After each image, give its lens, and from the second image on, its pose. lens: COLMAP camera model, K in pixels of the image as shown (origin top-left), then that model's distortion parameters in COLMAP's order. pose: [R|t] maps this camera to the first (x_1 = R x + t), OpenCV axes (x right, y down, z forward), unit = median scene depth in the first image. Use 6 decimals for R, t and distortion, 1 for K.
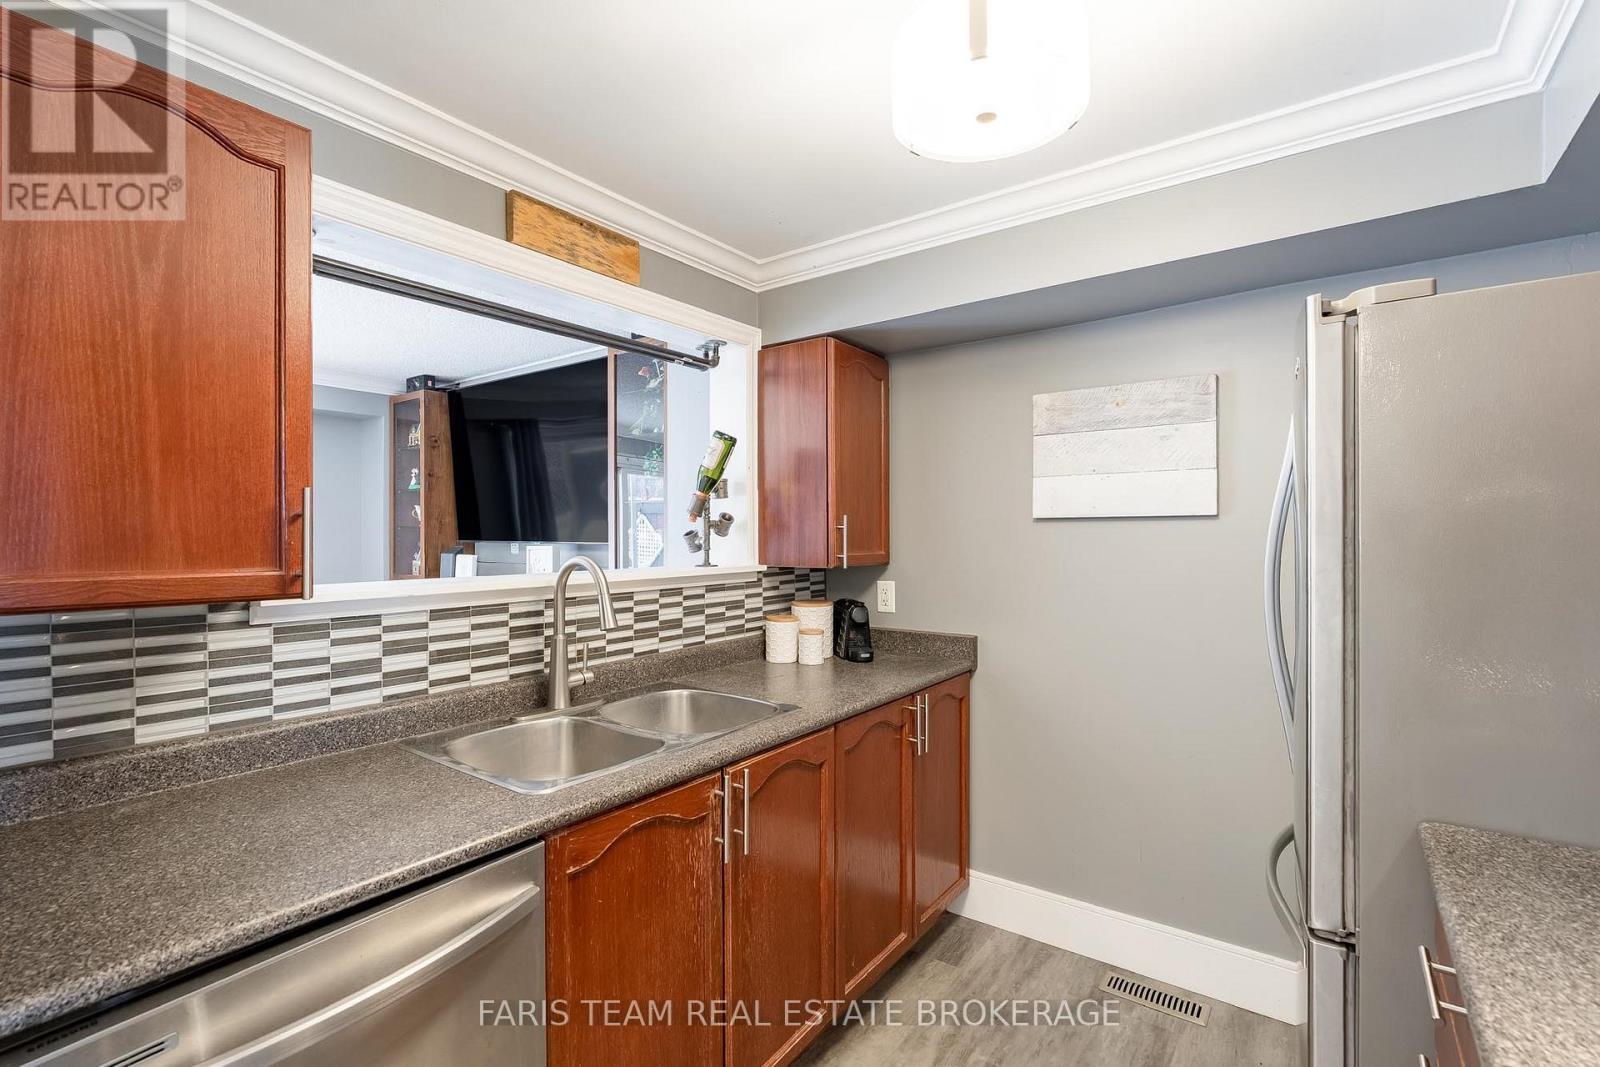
lens RADIAL K [[729.5, 0, 771.3], [0, 729.5, 534.8], [0, 0, 1]] dist [-0.004120, 0.000098]
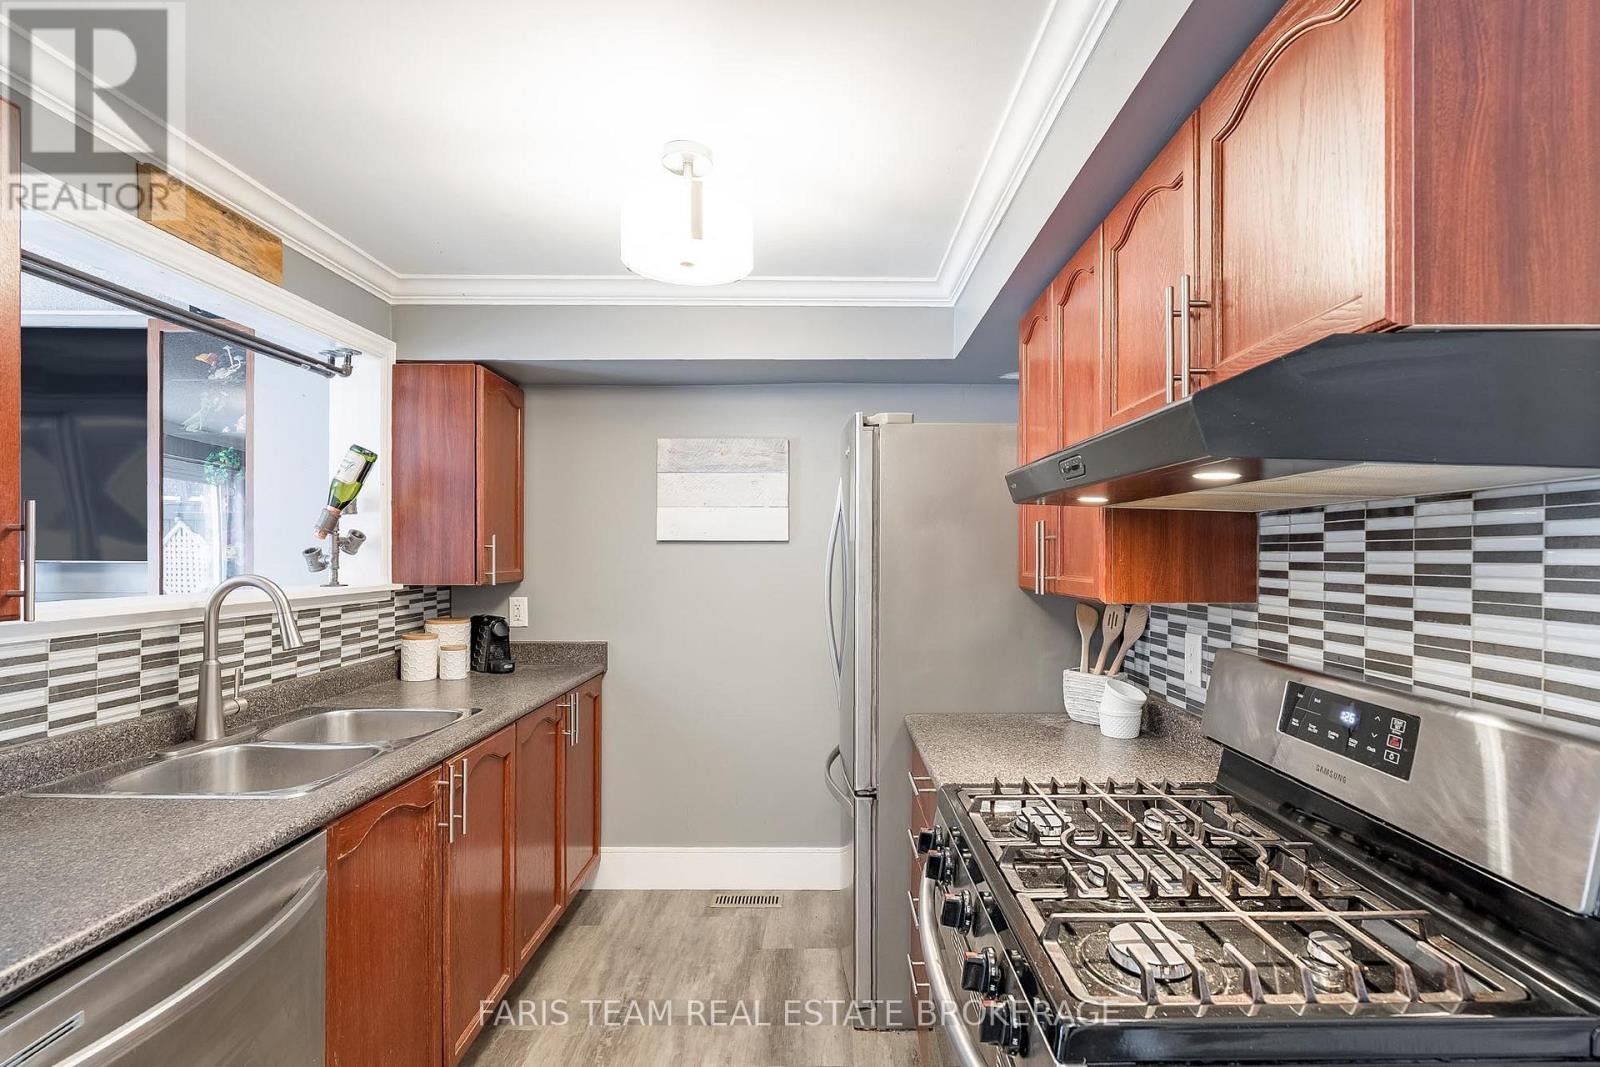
lens RADIAL K [[772.4, 0, 821.6], [0, 772.4, 554.4], [0, 0, 1]] dist [-0.009764, -0.001114]
pose [[0.794297, 0.004655, 0.607512, -0.224417], [-0.005295, 0.999986, -0.000739, -0.000322], [-0.607506, -0.002630, 0.794310, -0.201525]]
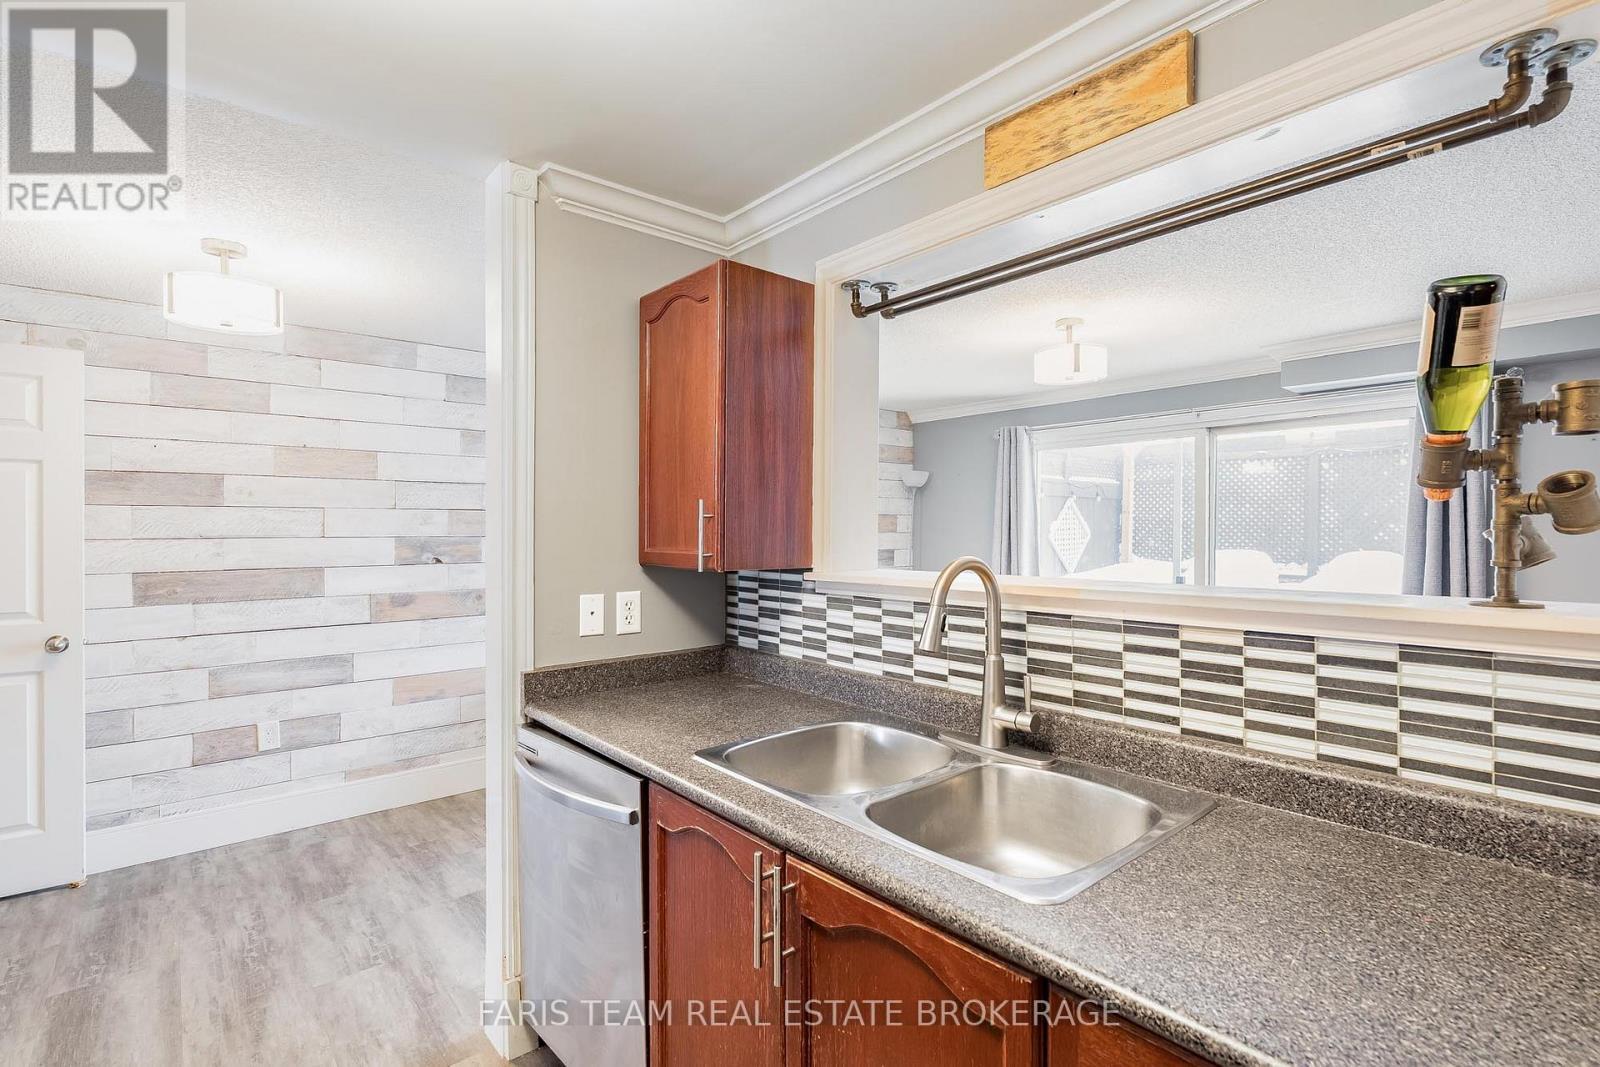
lens RADIAL K [[752.2, 0, 804.0], [0, 752.2, 535.6], [0, 0, 1]] dist [-0.001302, -0.000517]
pose [[-0.202930, 0.010114, -0.979141, 0.469890], [0.002241, 0.999949, 0.009865, -0.001670], [0.979191, -0.000192, -0.202942, 0.811632]]
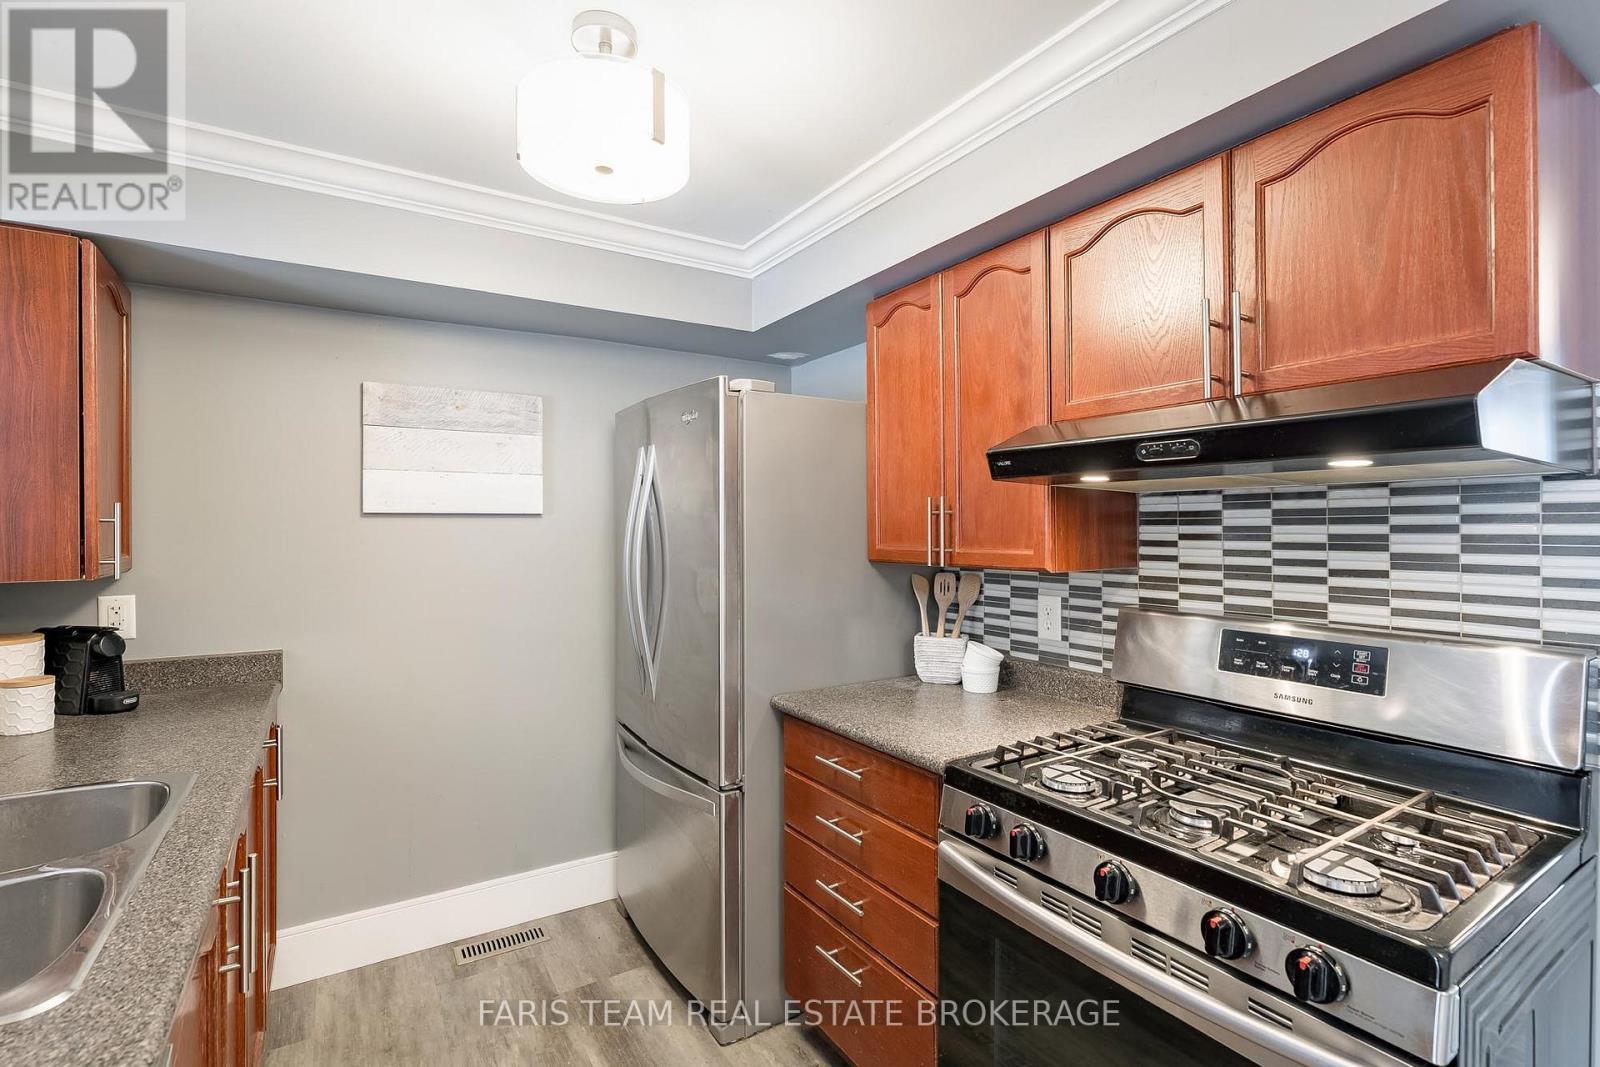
lens RADIAL K [[744.0, 0, 801.7], [0, 744.0, 527.8], [0, 0, 1]] dist [-0.001516, -0.000118]
pose [[0.344342, 0.001881, 0.938842, -0.382910], [0.001119, 0.999996, -0.002414, -0.001303], [-0.938843, 0.001882, 0.344339, 0.169019]]
